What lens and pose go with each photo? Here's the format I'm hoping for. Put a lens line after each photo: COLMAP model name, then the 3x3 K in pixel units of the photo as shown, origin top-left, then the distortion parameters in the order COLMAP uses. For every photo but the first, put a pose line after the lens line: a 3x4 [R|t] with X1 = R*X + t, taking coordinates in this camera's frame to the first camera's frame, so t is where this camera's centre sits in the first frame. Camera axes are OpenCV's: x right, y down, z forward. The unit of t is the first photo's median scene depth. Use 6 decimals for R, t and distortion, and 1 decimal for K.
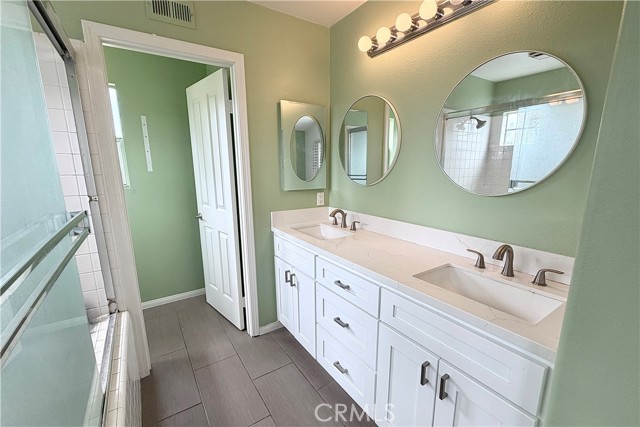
lens RADIAL K [[263.0, 0, 320.0], [0, 263.0, 213.5], [0, 0, 1]] dist [0.001902, 0.000197]
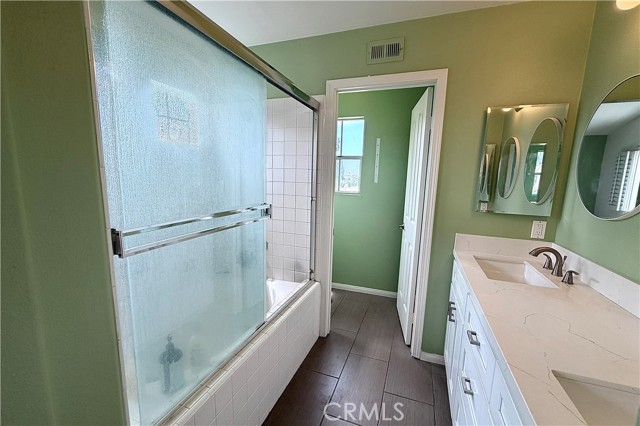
lens RADIAL K [[257.0, 0, 317.5], [0, 257.0, 211.8], [0, 0, 1]] dist [-0.000124, -0.000030]
pose [[0.626016, 0.131081, -0.768714, 0.190425], [-0.173960, 0.984404, 0.026192, -0.019723], [0.760159, 0.117329, 0.639056, 0.075433]]
